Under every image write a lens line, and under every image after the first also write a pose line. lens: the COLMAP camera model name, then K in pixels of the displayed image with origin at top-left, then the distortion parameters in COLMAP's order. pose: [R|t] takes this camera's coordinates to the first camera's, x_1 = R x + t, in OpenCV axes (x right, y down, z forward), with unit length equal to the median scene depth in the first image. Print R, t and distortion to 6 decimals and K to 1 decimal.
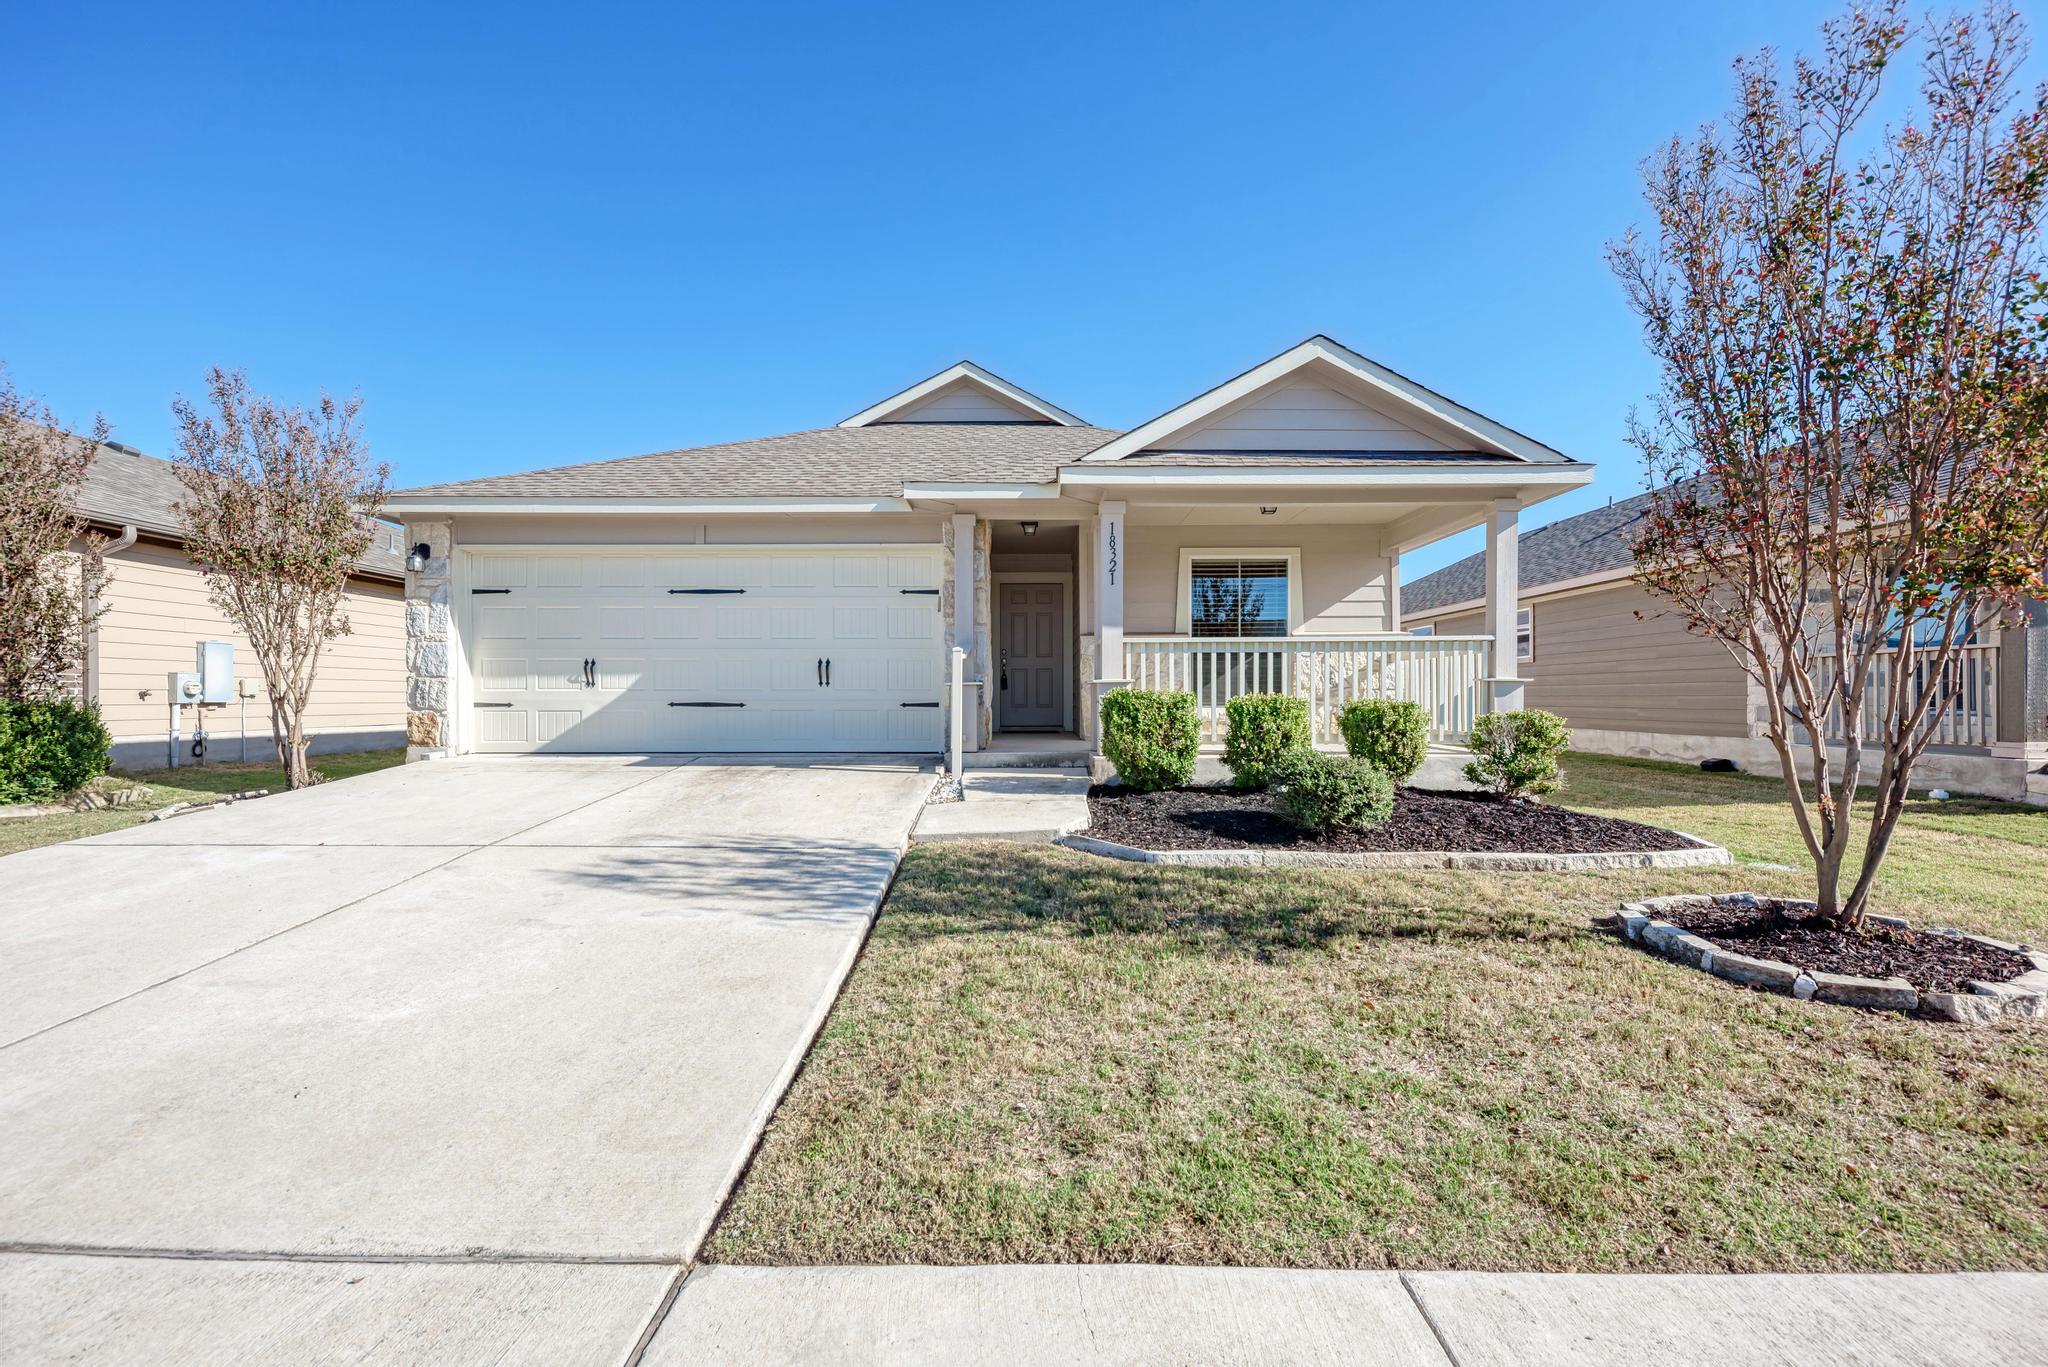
lens RADIAL K [[873.0, 0, 1020.4], [0, 873.0, 695.2], [0, 0, 1]] dist [-0.000329, 0.000000]
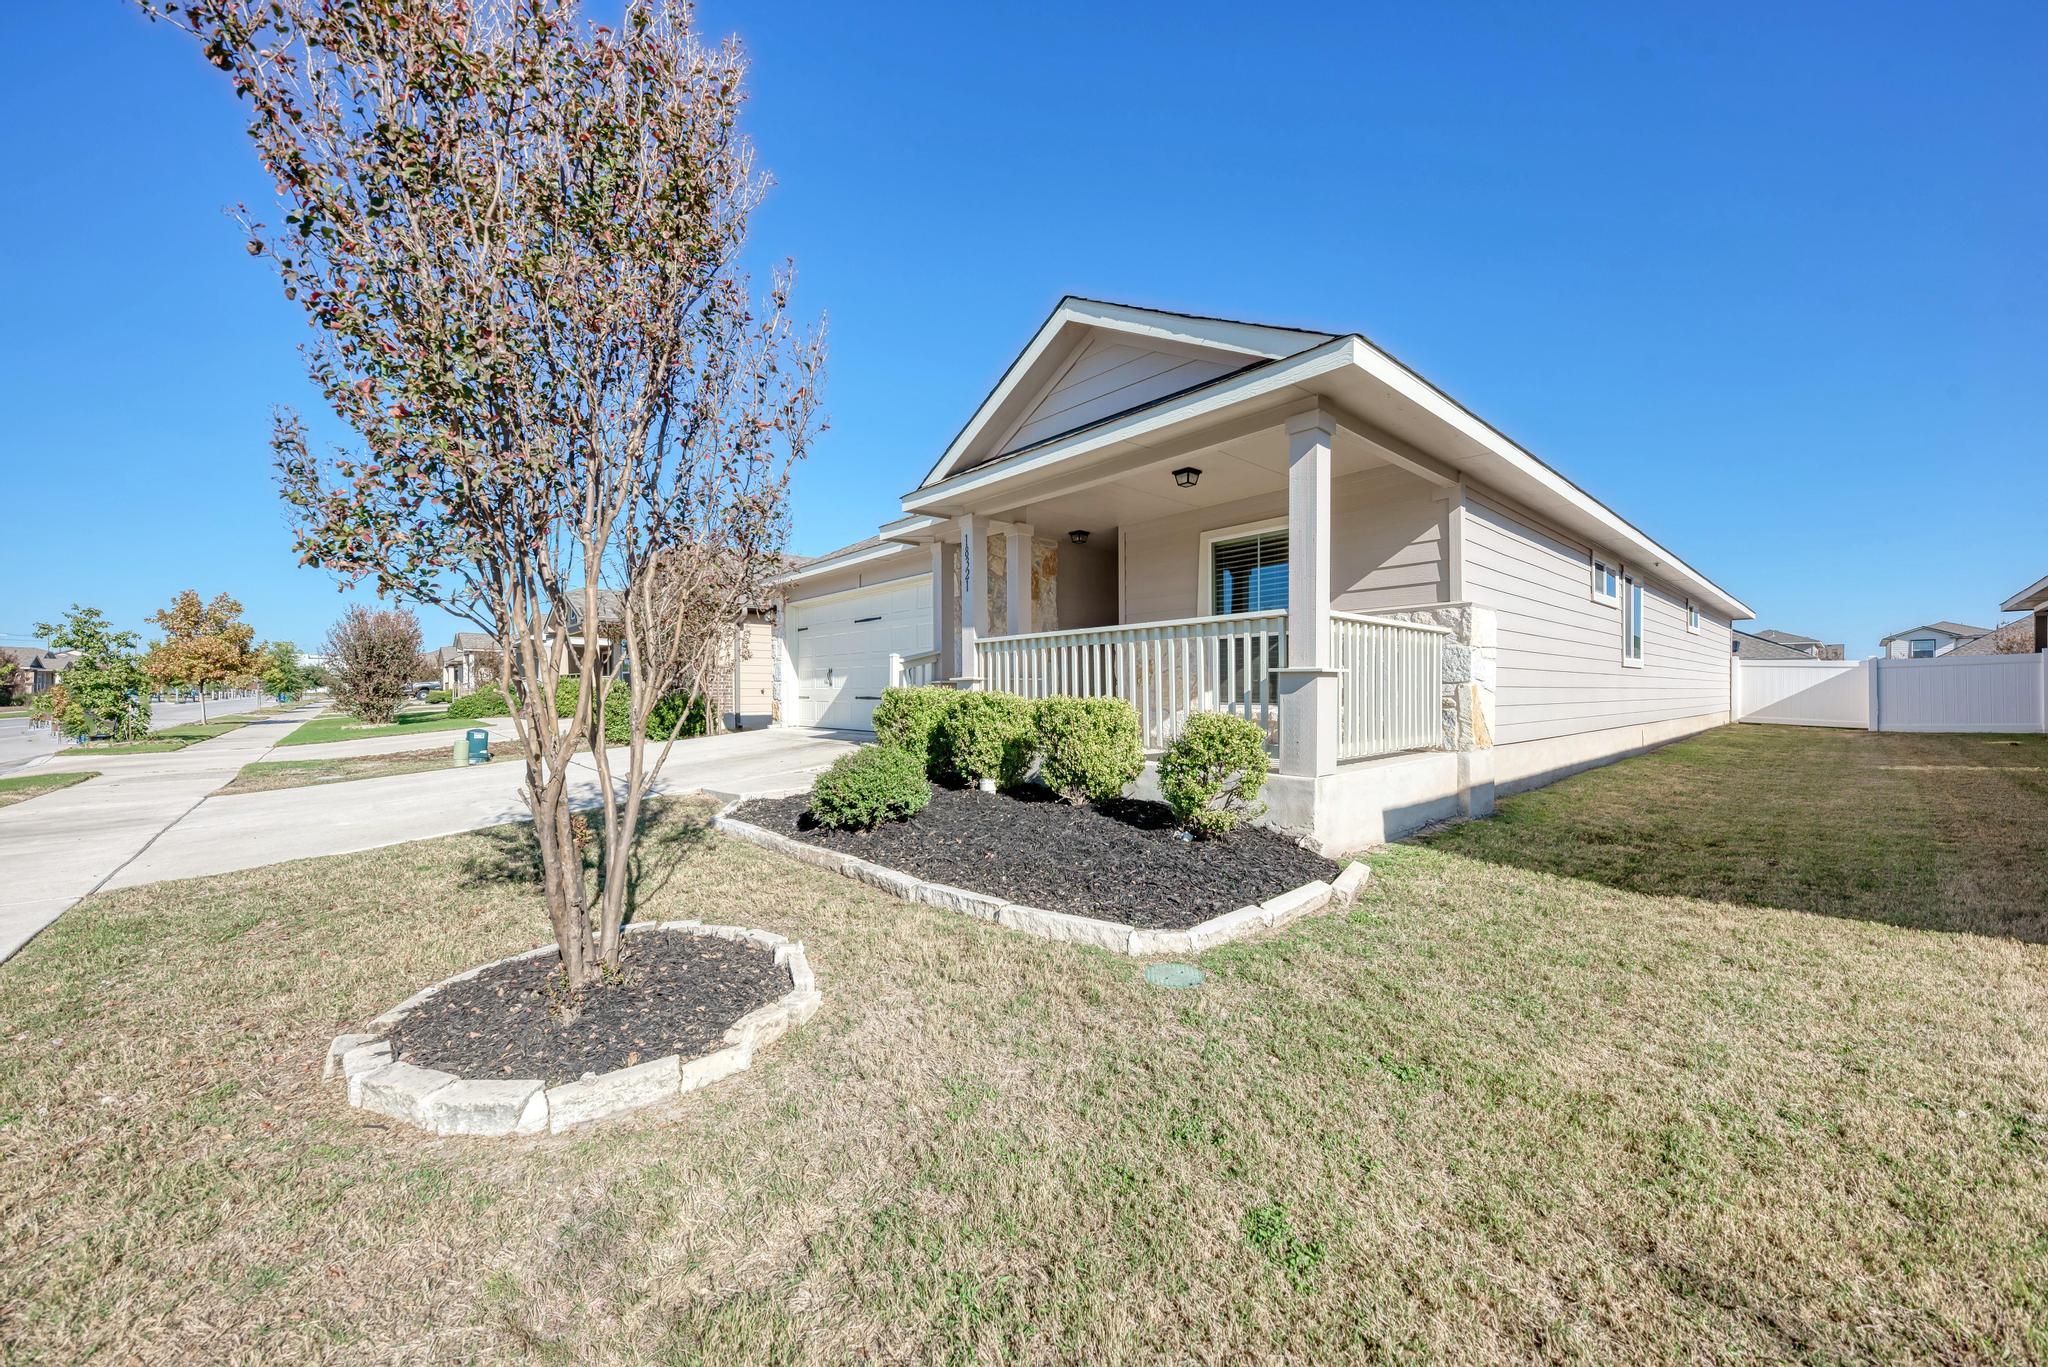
lens RADIAL K [[743.2, 0, 1023.1], [0, 743.2, 684.2], [0, 0, 1]] dist [0.005490, -0.000447]
pose [[0.679110, -0.007832, -0.733994, 0.714065], [0.003807, 0.999967, -0.007148, -0.000586], [0.734026, 0.002060, 0.679118, 0.350892]]
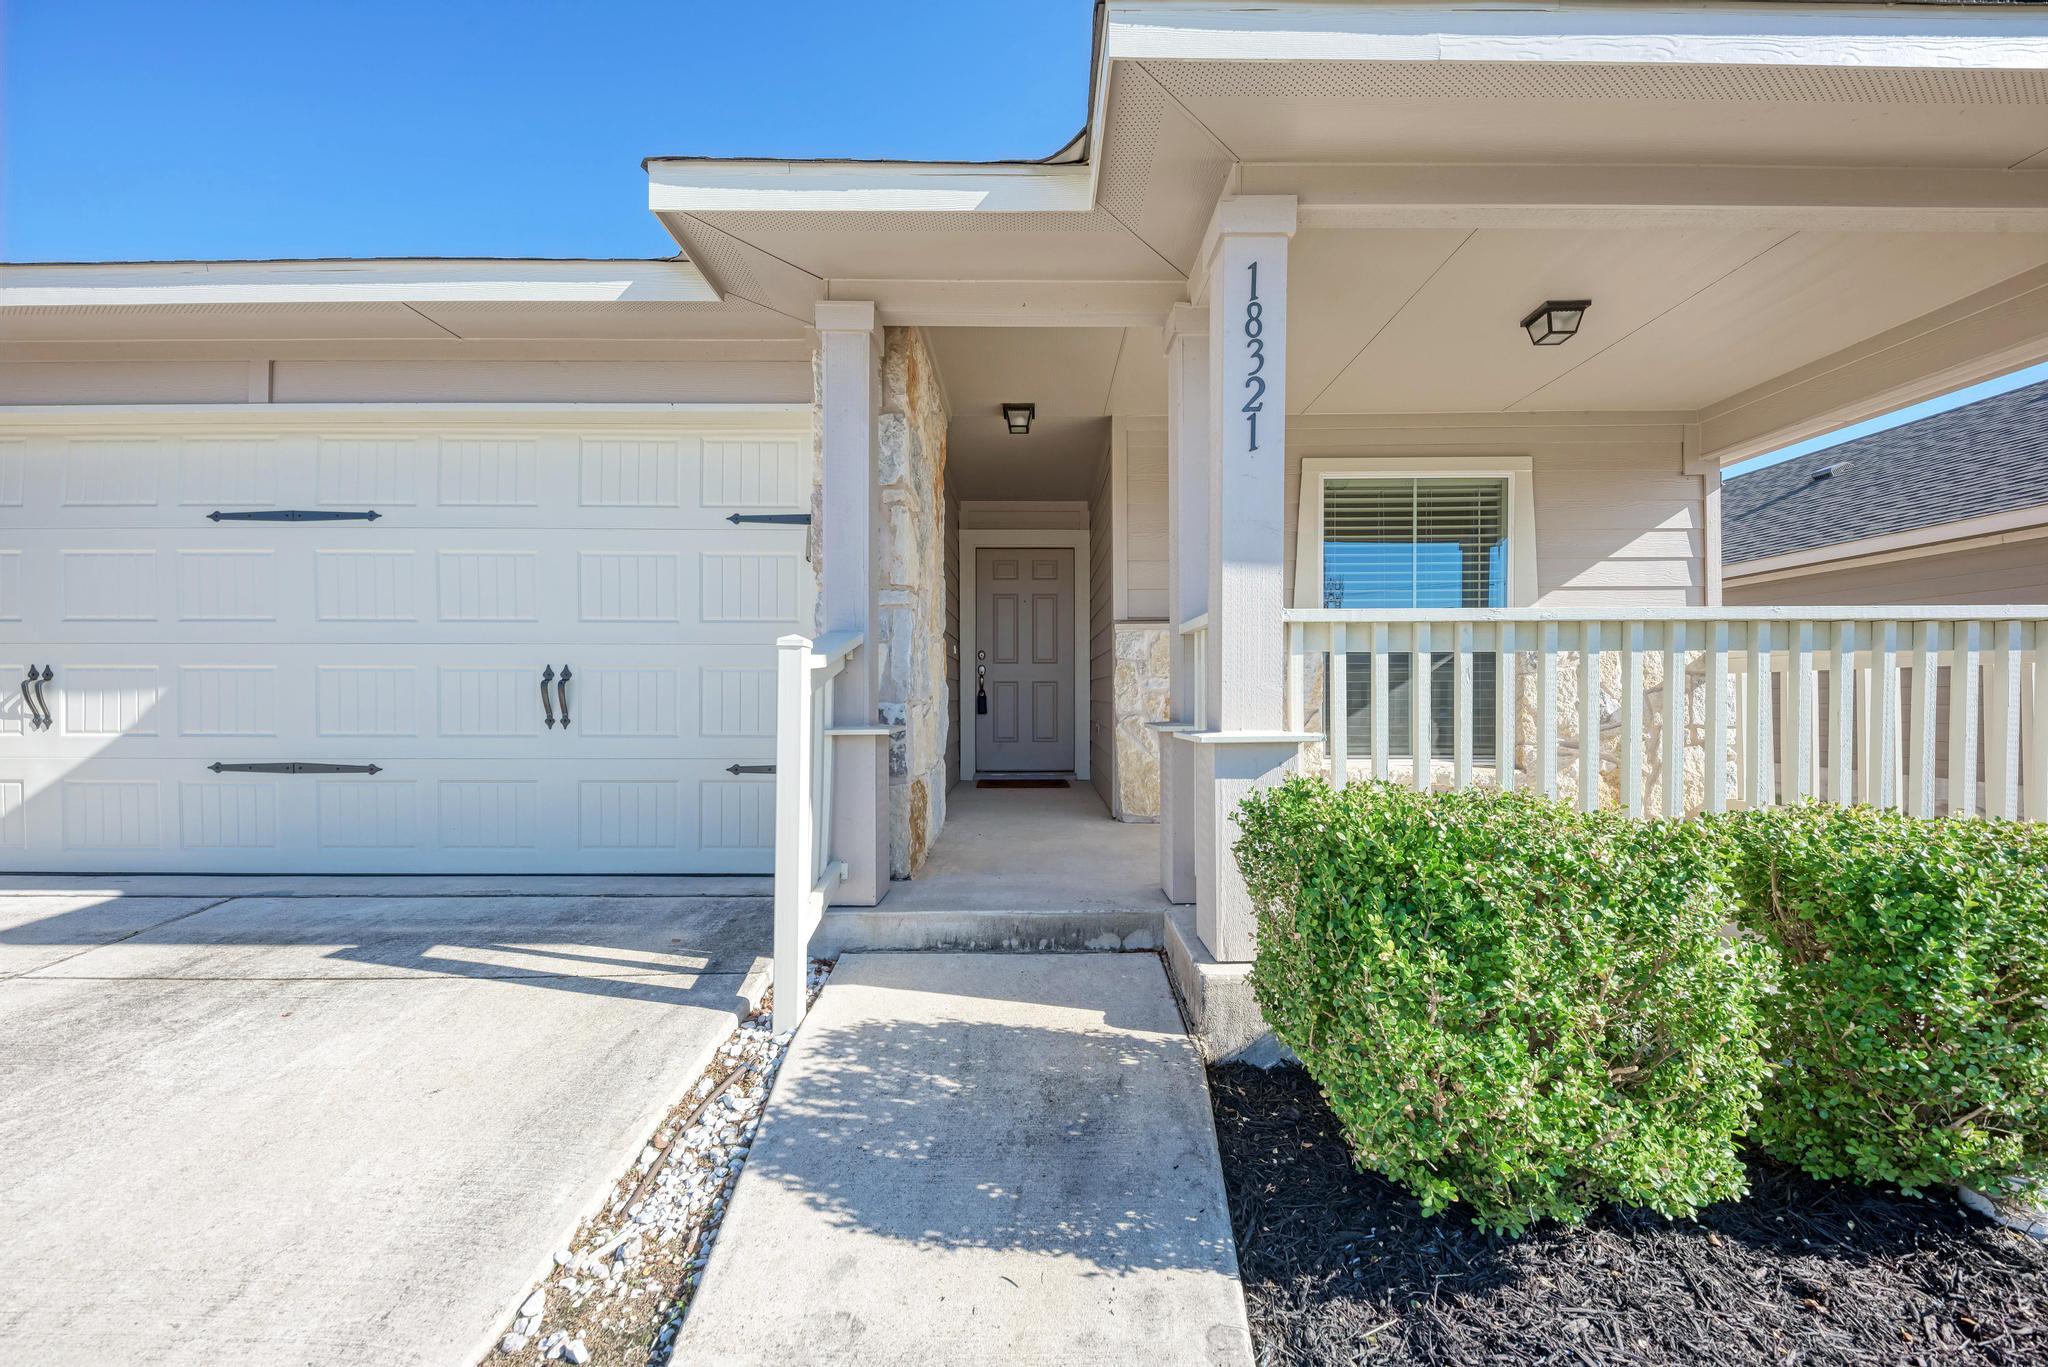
lens RADIAL K [[743.2, 0, 1026.2], [0, 743.2, 692.5], [0, 0, 1]] dist [0.005490, -0.000447]
pose [[0.999986, 0.001846, 0.004921, 0.014823], [-0.001828, 0.999992, -0.003618, -0.026920], [-0.004928, 0.003608, 0.999981, 0.609467]]
